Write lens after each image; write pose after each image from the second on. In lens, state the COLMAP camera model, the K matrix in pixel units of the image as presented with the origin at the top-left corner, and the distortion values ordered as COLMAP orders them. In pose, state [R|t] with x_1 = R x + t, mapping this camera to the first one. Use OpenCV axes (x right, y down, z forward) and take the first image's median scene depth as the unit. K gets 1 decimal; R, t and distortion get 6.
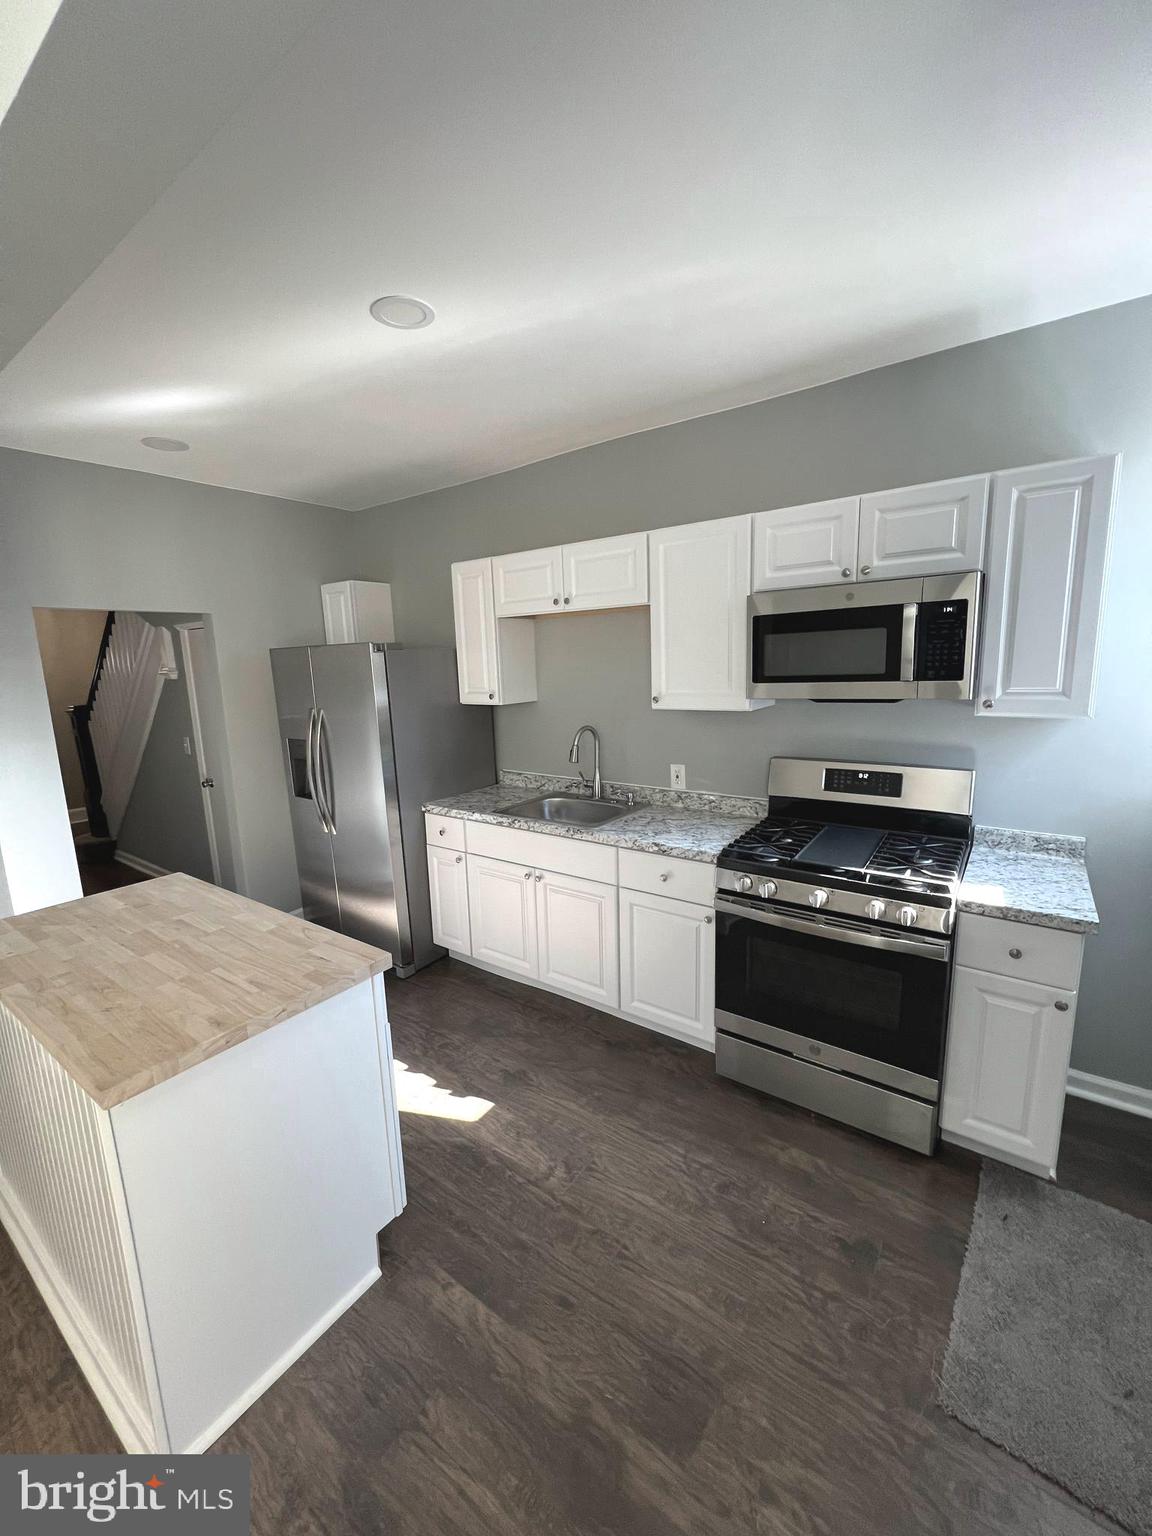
lens RADIAL K [[613.8, 0, 582.6], [0, 613.8, 766.8], [0, 0, 1]] dist [-0.001277, 0.000122]
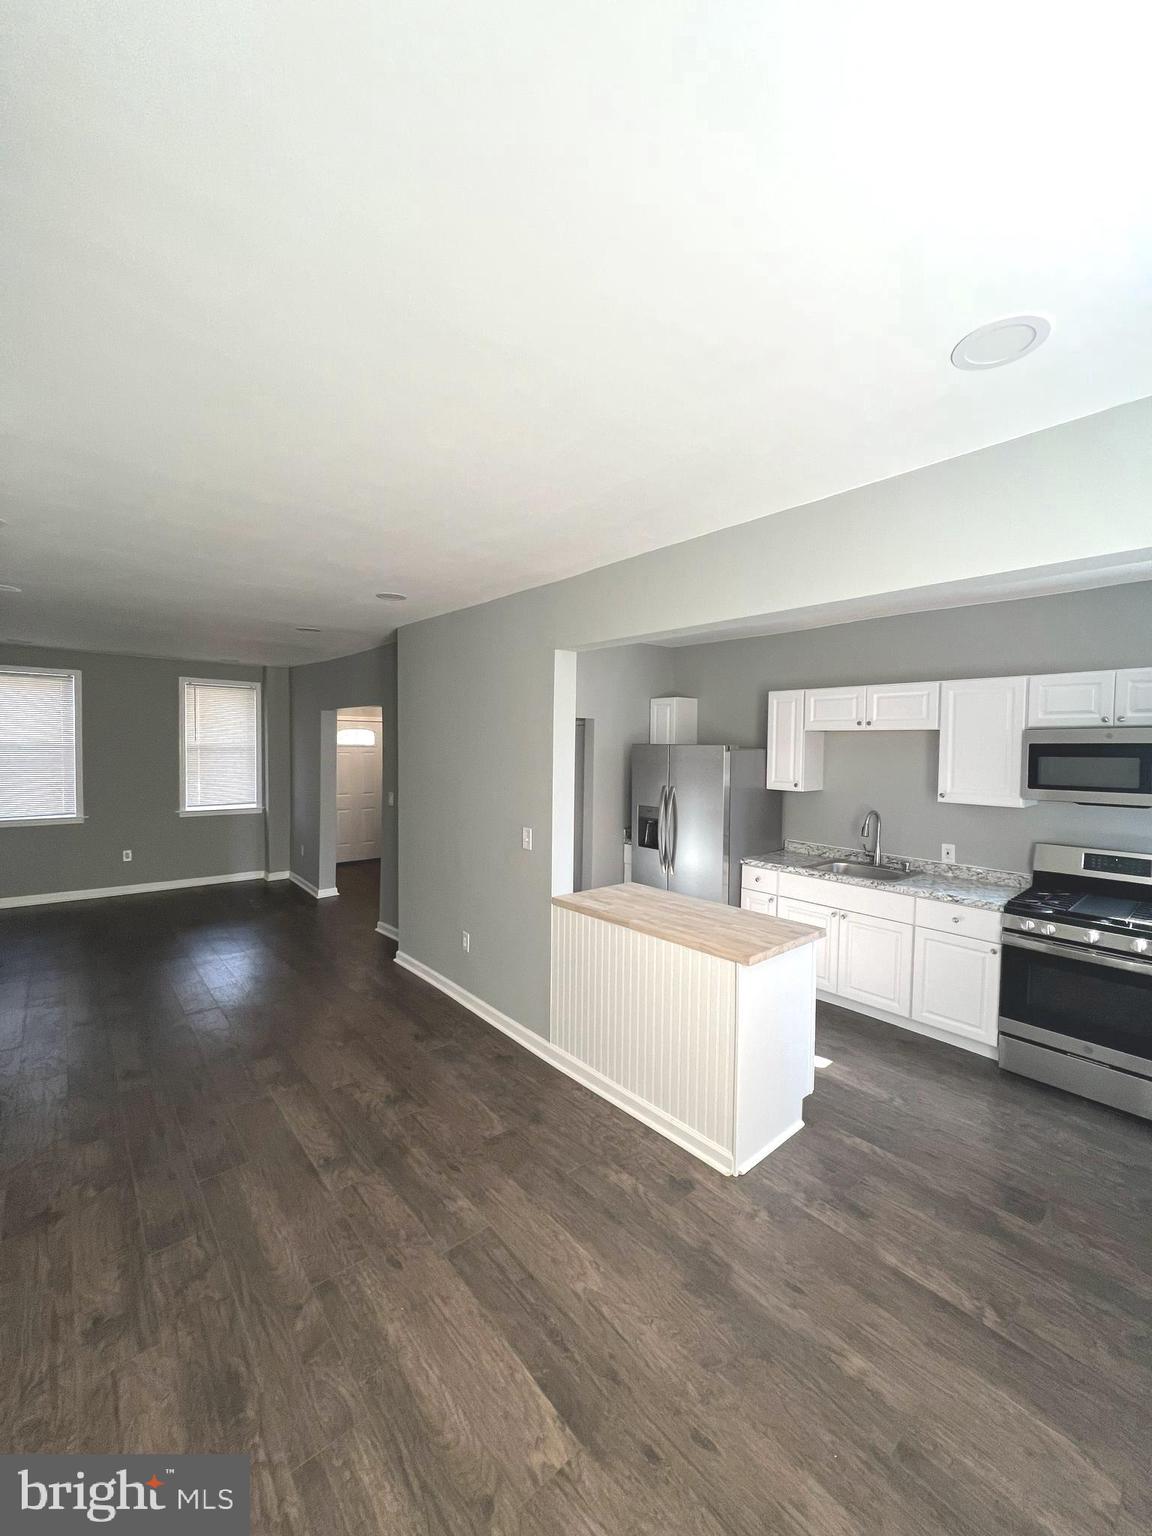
lens RADIAL K [[613.8, 0, 583.3], [0, 613.8, 767.7], [0, 0, 1]] dist [-0.001277, 0.000122]
pose [[0.972093, 0.053189, -0.228489, -0.391353], [-0.083110, 0.988871, -0.123394, 0.076166], [0.219383, 0.138940, 0.965695, -0.601360]]
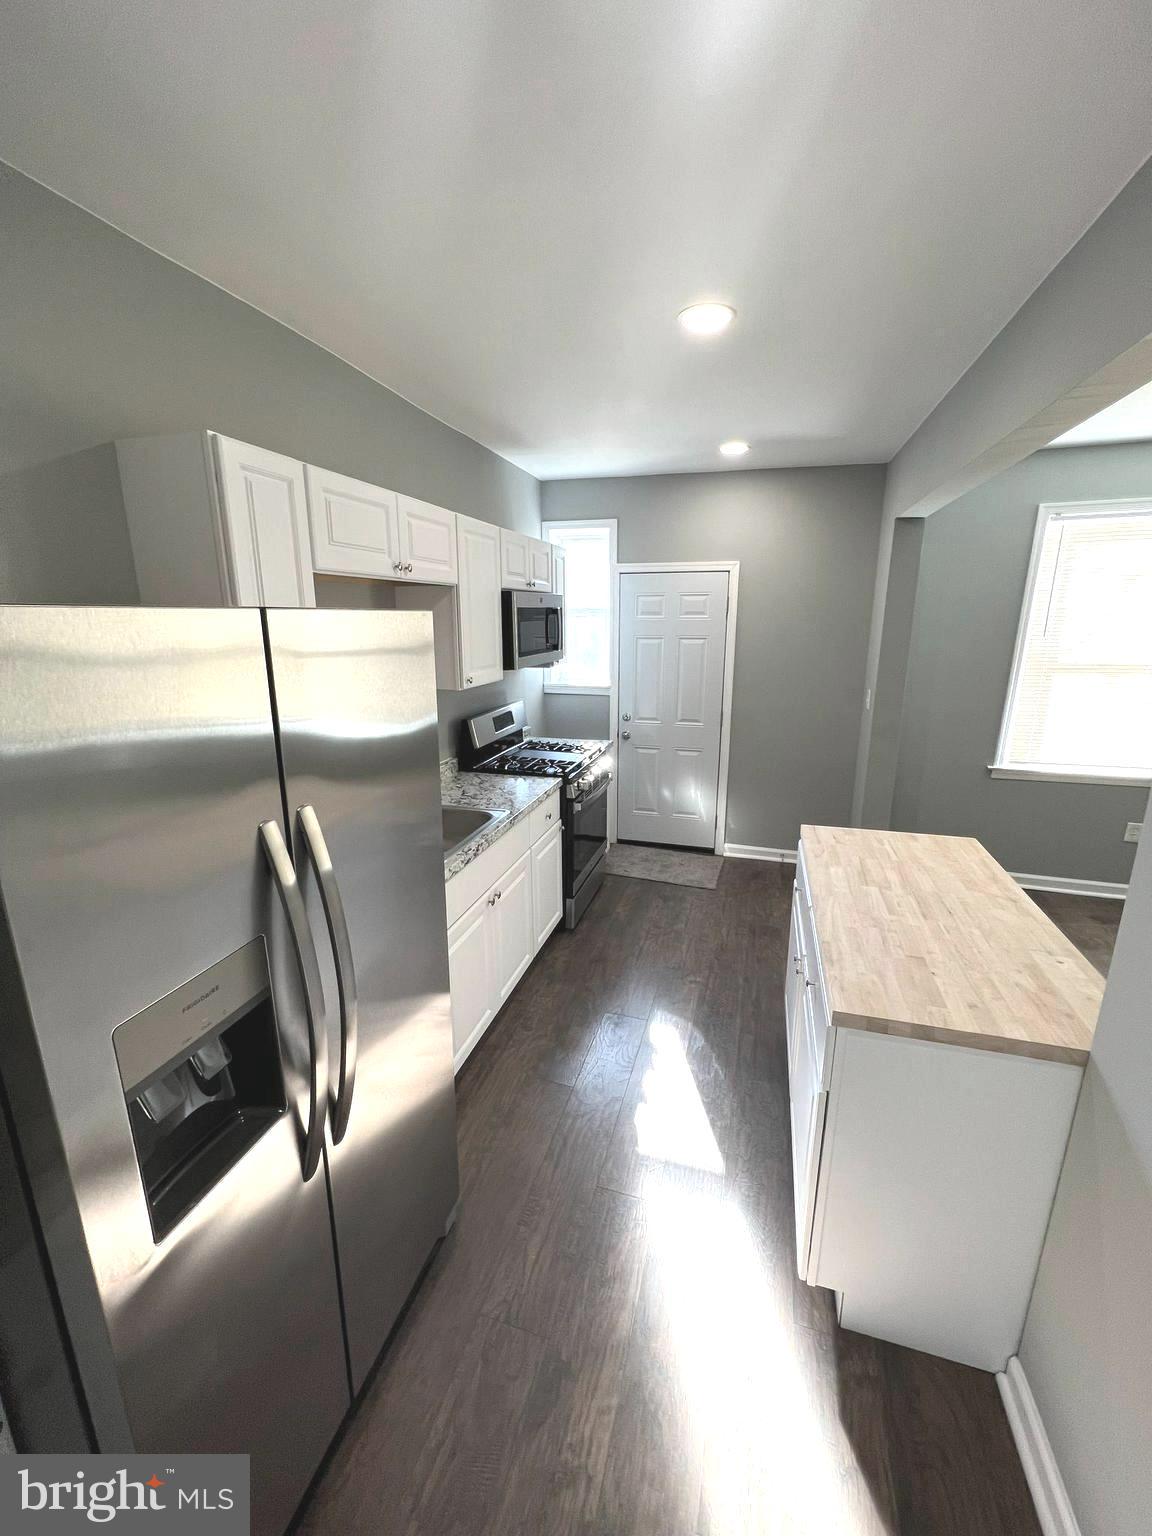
lens RADIAL K [[613.8, 0, 578.4], [0, 613.8, 766.3], [0, 0, 1]] dist [-0.001277, 0.000122]
pose [[-0.323715, -0.196093, 0.925611, -0.984983], [0.175958, 0.948744, 0.262532, -0.221672], [-0.929649, 0.247855, -0.272619, 1.218851]]
